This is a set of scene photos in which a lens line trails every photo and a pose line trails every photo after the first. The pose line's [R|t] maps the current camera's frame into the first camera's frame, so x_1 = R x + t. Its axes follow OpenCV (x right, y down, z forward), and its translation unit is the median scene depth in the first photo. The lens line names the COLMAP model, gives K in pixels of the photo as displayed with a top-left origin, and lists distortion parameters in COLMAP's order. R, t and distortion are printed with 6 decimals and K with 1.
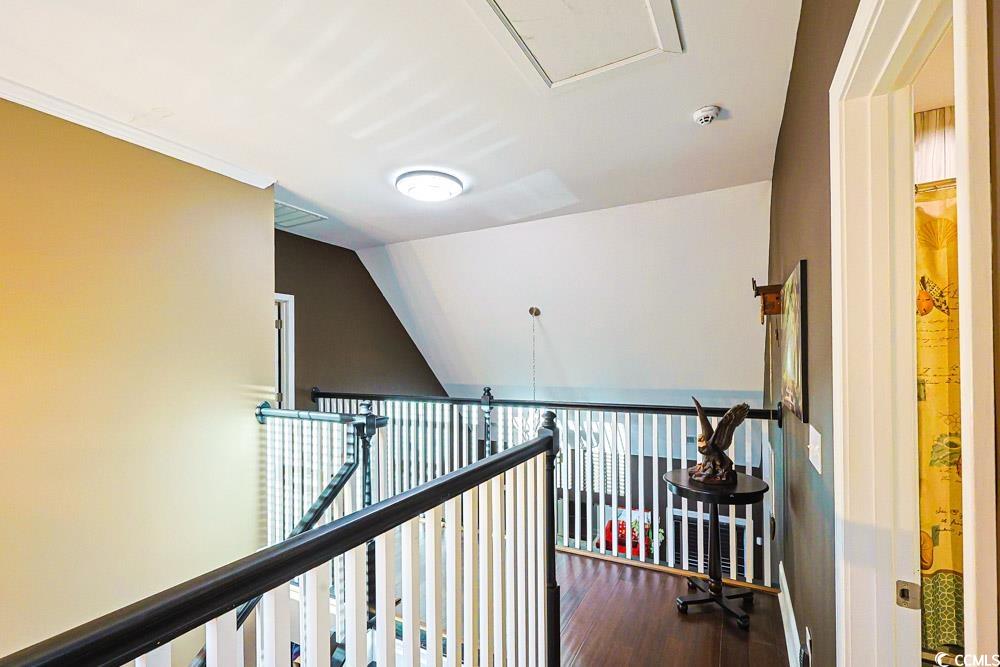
lens RADIAL K [[431.3, 0, 505.8], [0, 431.3, 339.8], [0, 0, 1]] dist [-0.004755, 0.000795]
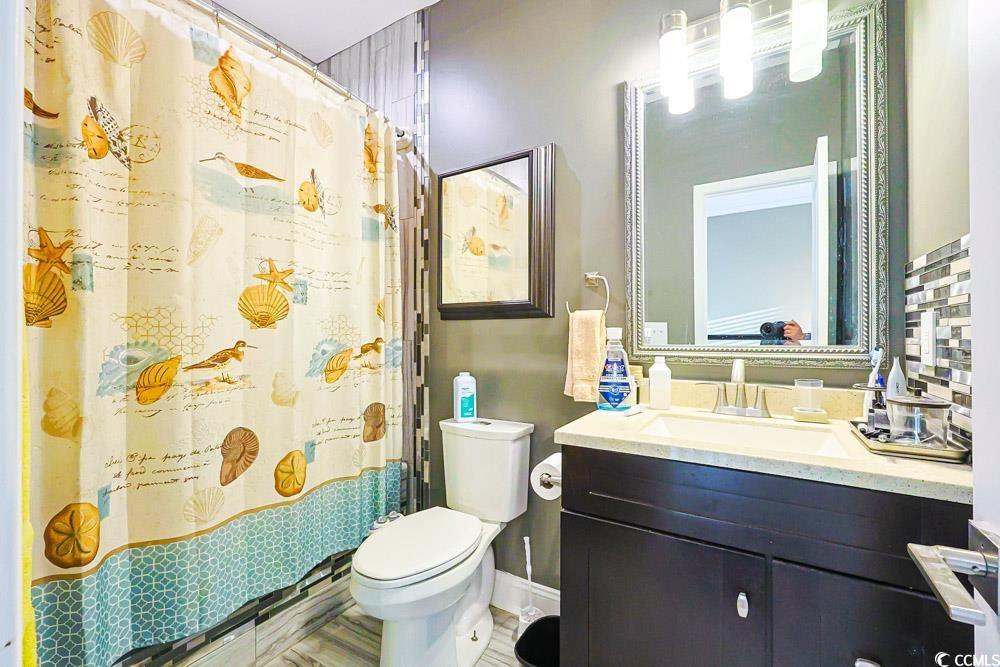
lens RADIAL K [[431.3, 0, 503.7], [0, 431.3, 333.2], [0, 0, 1]] dist [-0.004755, 0.000795]
pose [[0.064963, 0.007503, 0.997859, 0.392357], [-0.014907, 0.999867, -0.006548, 0.195885], [-0.997776, -0.014449, 0.065067, 0.361209]]
